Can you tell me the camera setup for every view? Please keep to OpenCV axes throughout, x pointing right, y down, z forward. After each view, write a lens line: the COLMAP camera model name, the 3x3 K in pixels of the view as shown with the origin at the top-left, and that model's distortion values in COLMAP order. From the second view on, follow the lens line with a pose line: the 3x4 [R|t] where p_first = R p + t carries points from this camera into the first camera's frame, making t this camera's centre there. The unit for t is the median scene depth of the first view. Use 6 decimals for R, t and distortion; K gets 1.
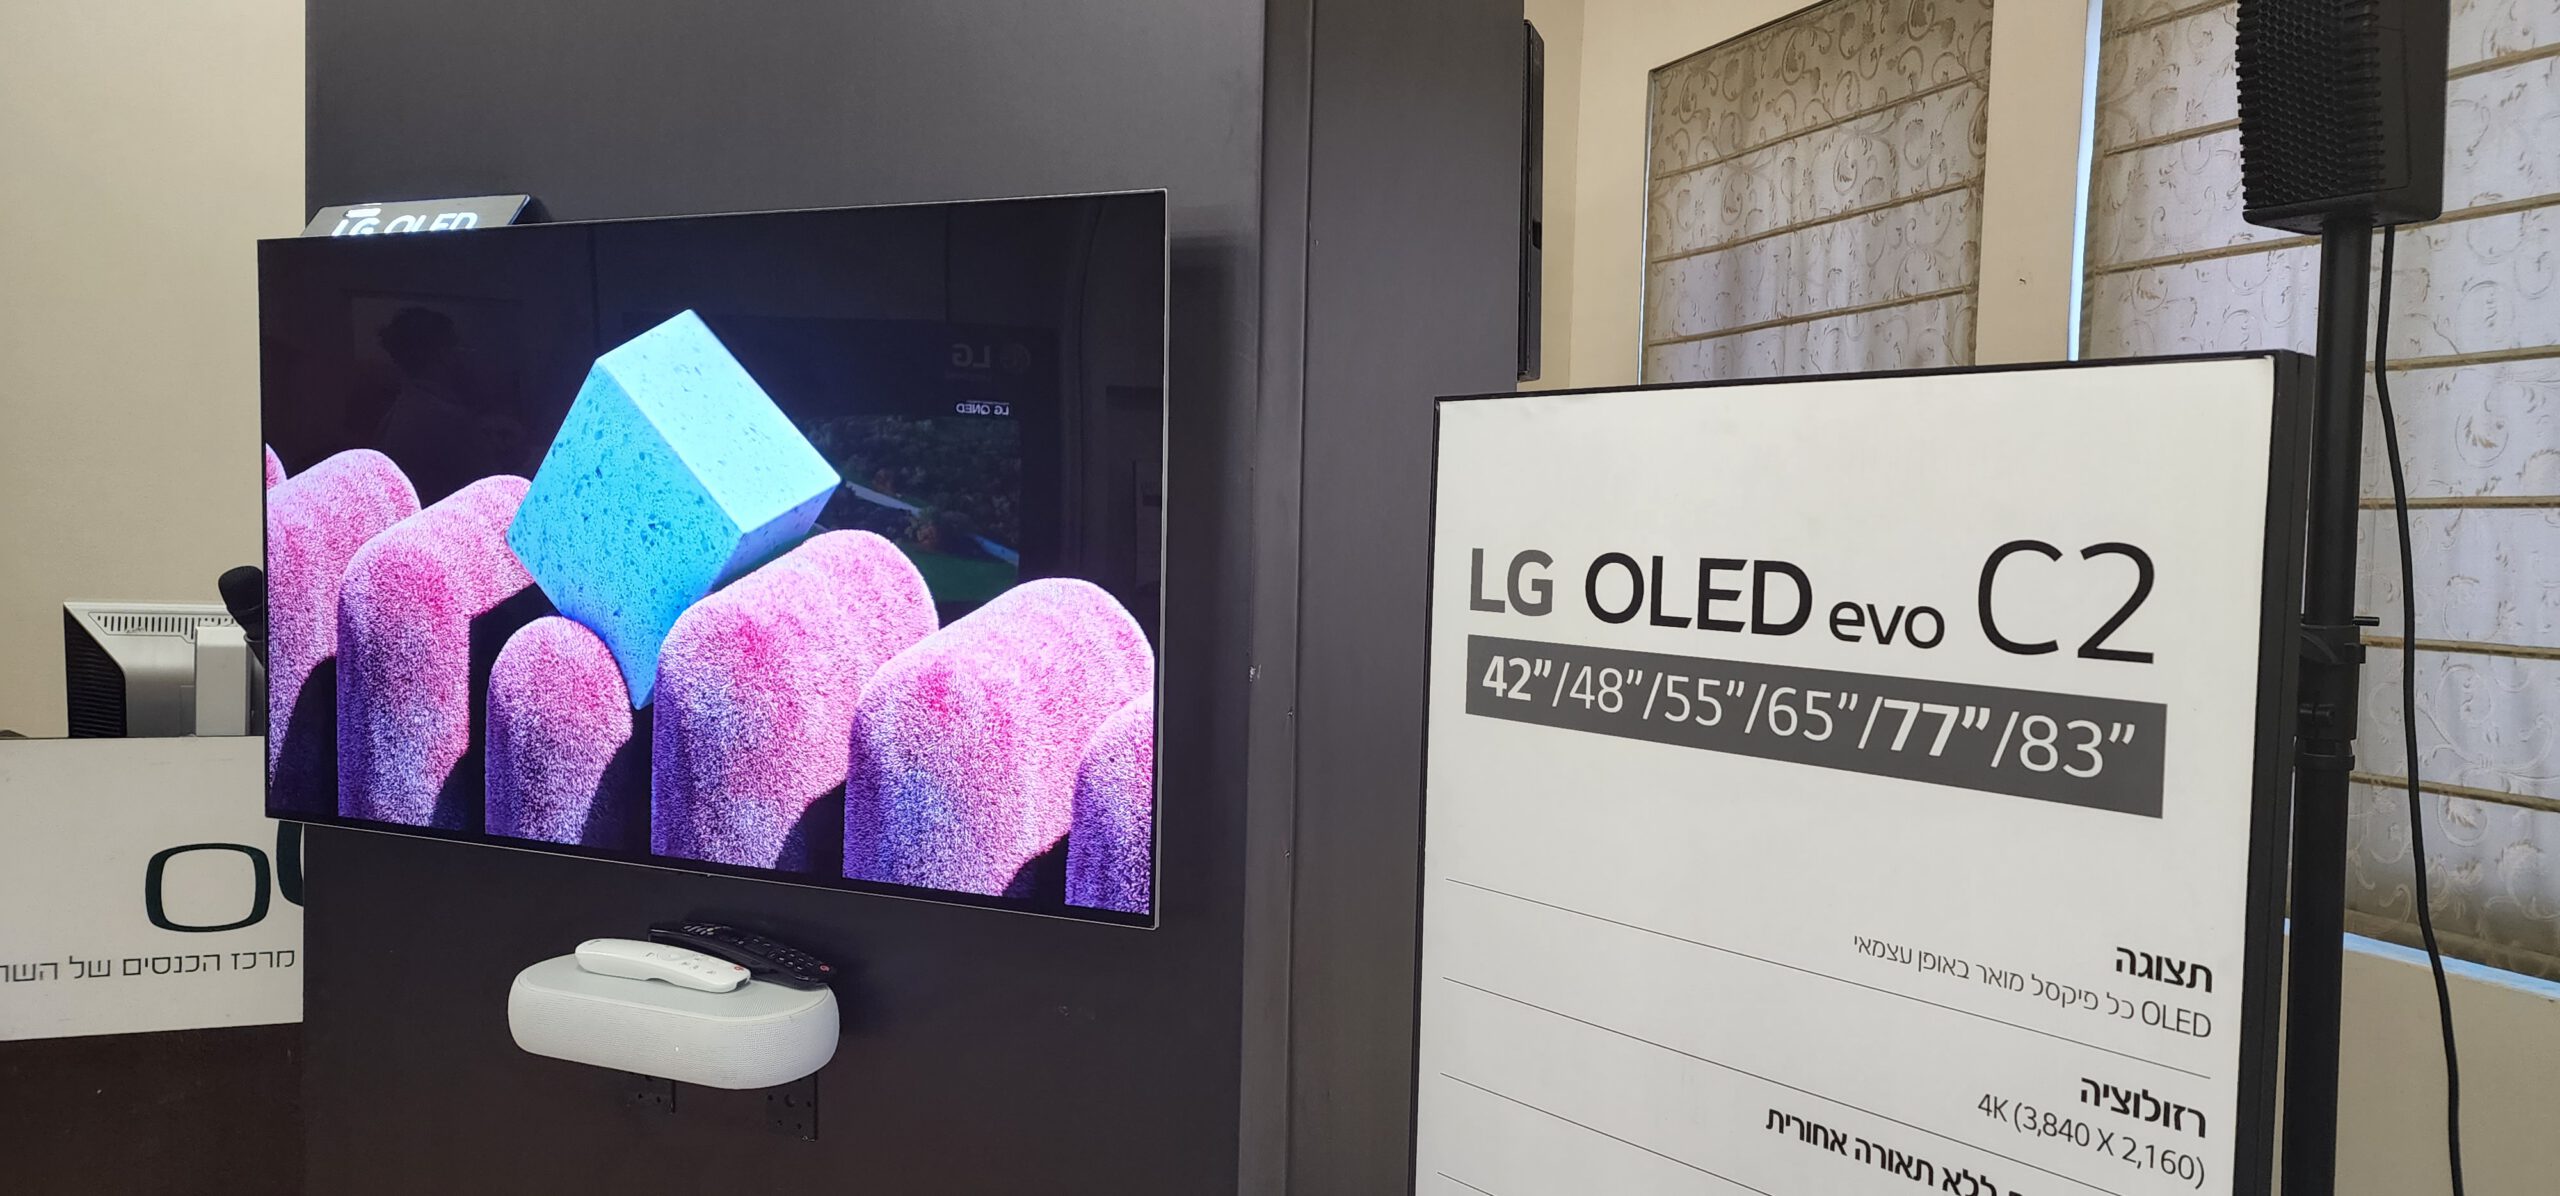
lens RADIAL K [[1745.6, 0, 1208.9], [0, 1745.6, 626.8], [0, 0, 1]] dist [0.200992, -0.185021]
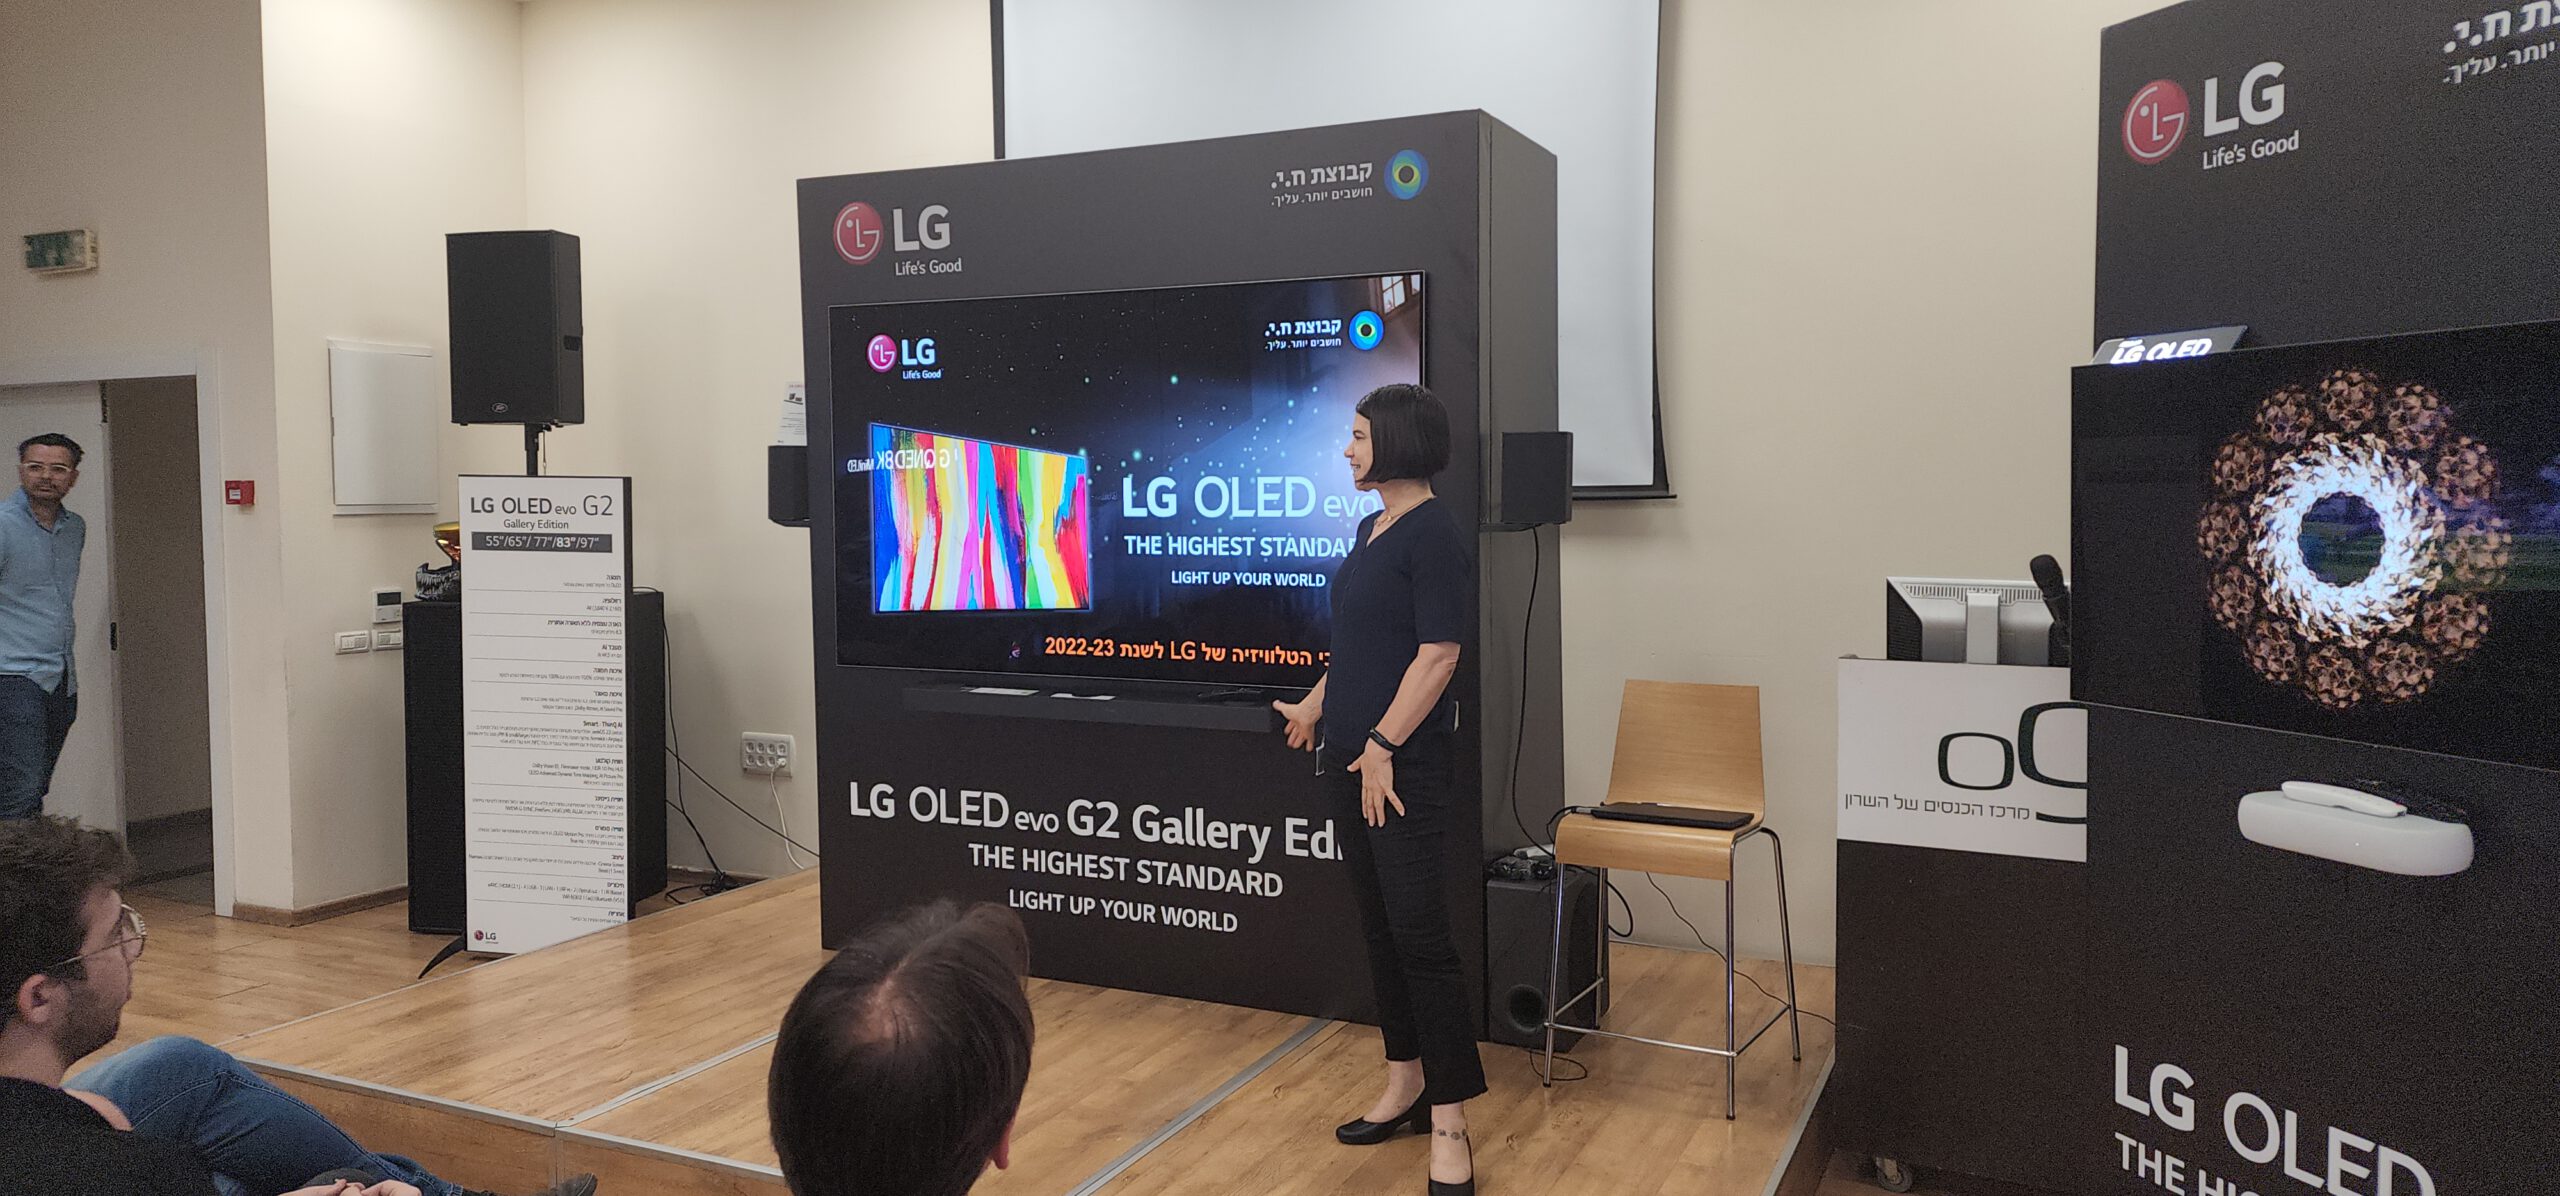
lens RADIAL K [[1694.6, 0, 1255.9], [0, 1694.6, 585.9], [0, 0, 1]] dist [0.101007, -0.094395]
pose [[0.677081, 0.006927, -0.735876, 0.189289], [-0.018728, 0.999794, -0.007819, 0.028128], [0.735670, 0.019075, 0.677072, -0.741011]]
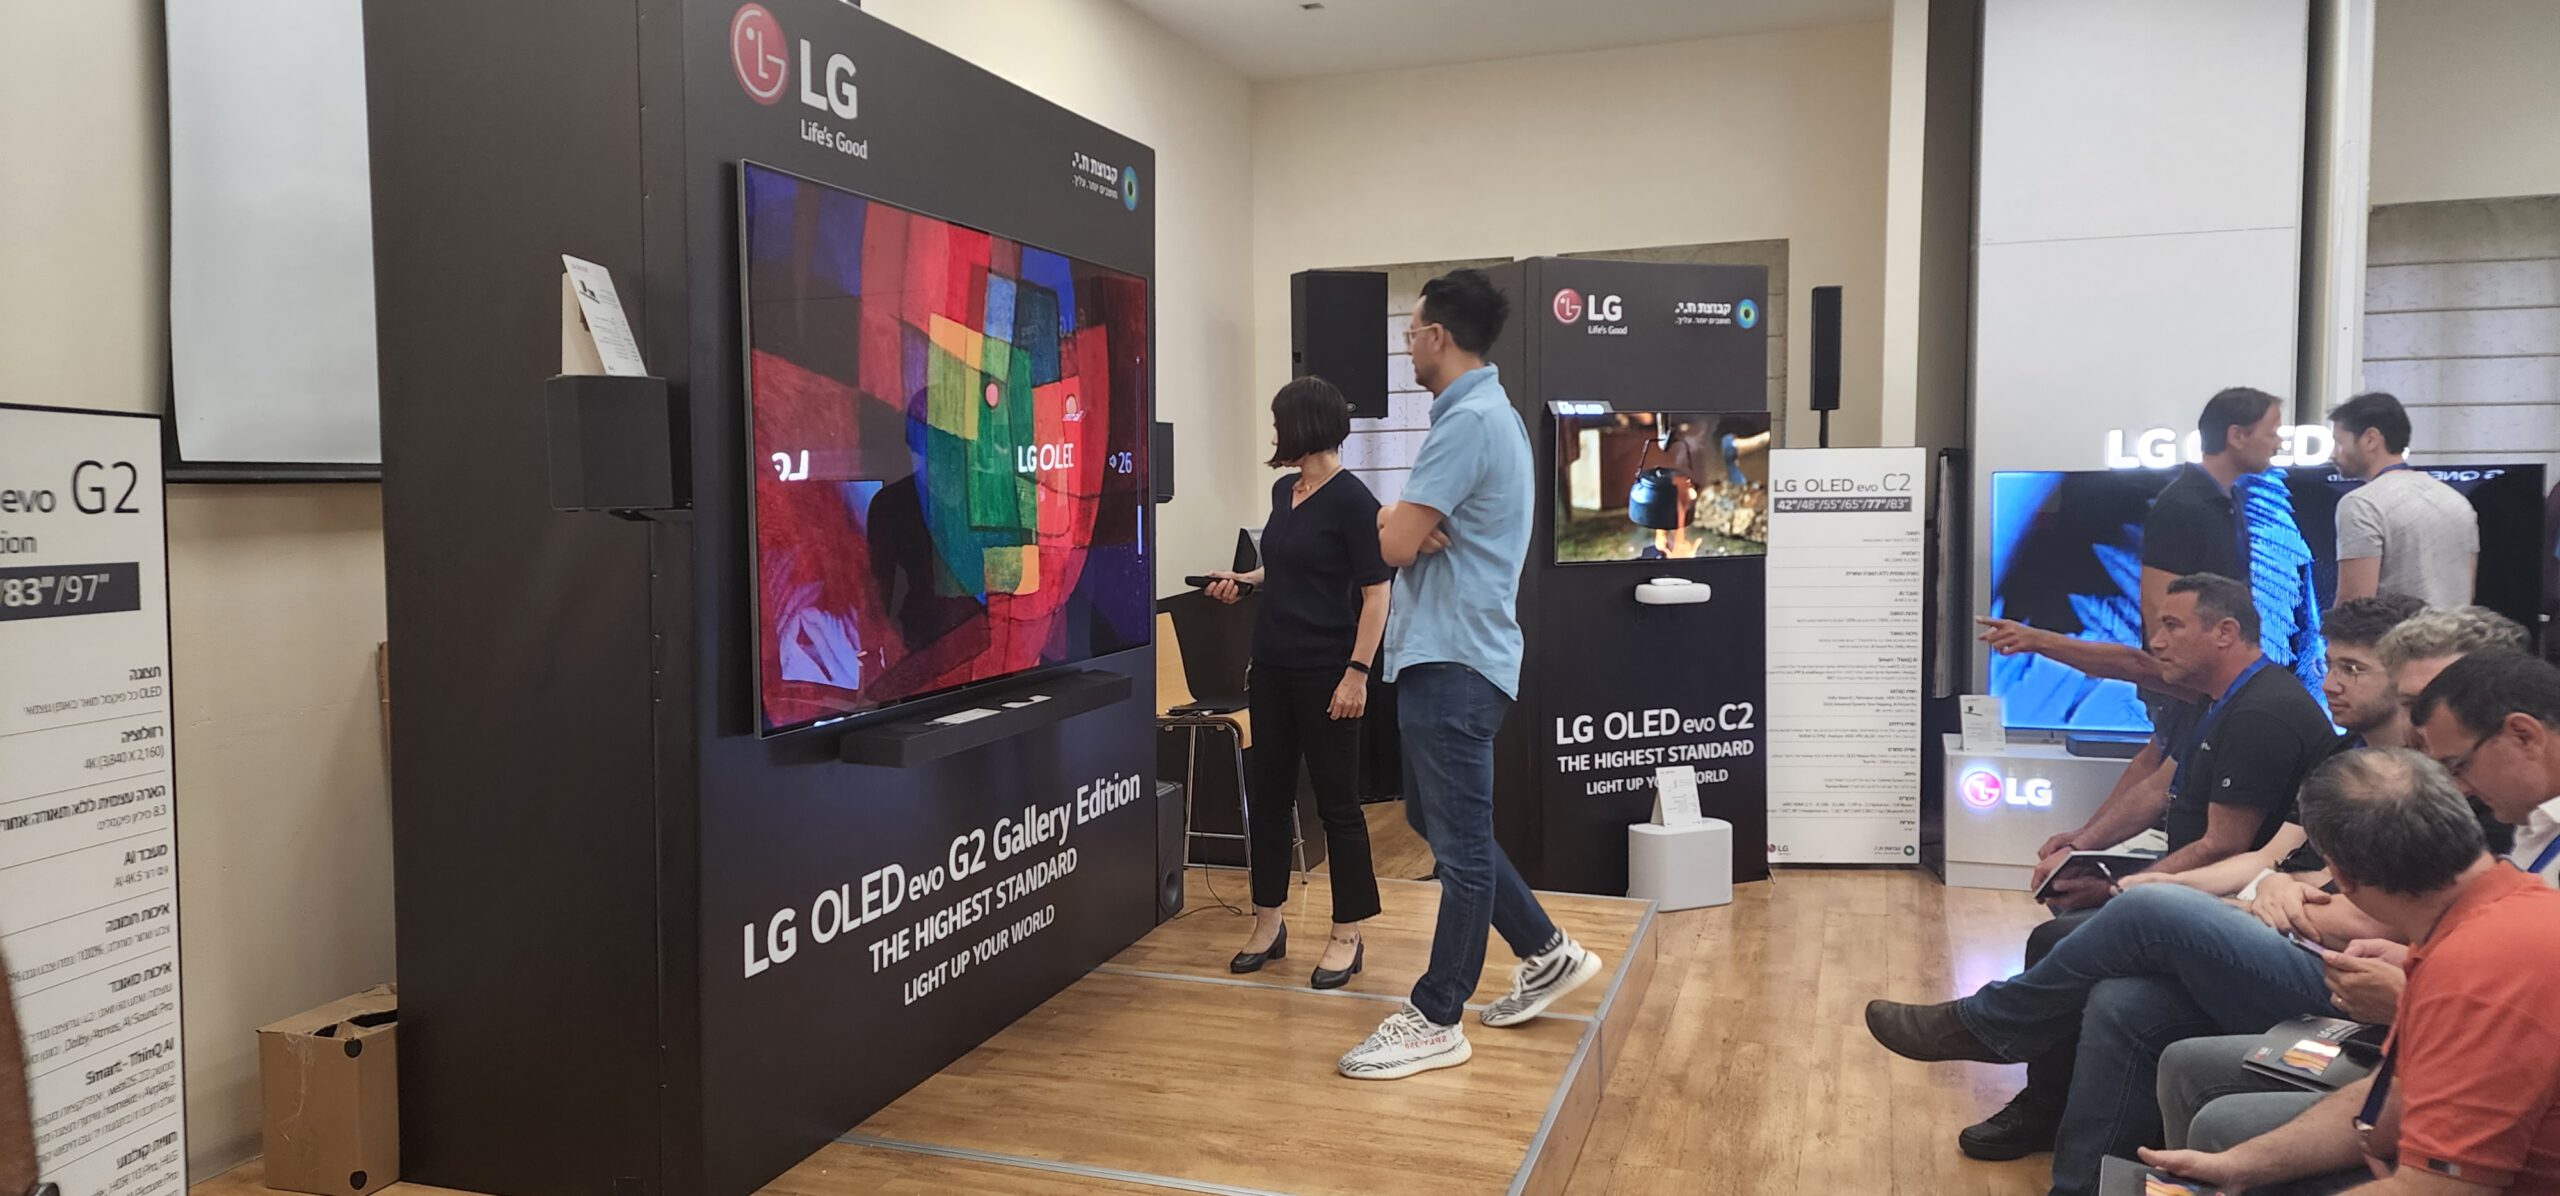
lens RADIAL K [[1694.6, 0, 1255.9], [0, 1694.6, 585.9], [0, 0, 1]] dist [0.101007, -0.094395]
pose [[0.648873, -0.082560, 0.756404, -4.077064], [0.073010, 0.996265, 0.046110, -0.067620], [-0.757386, 0.025305, 0.652477, -0.908431]]
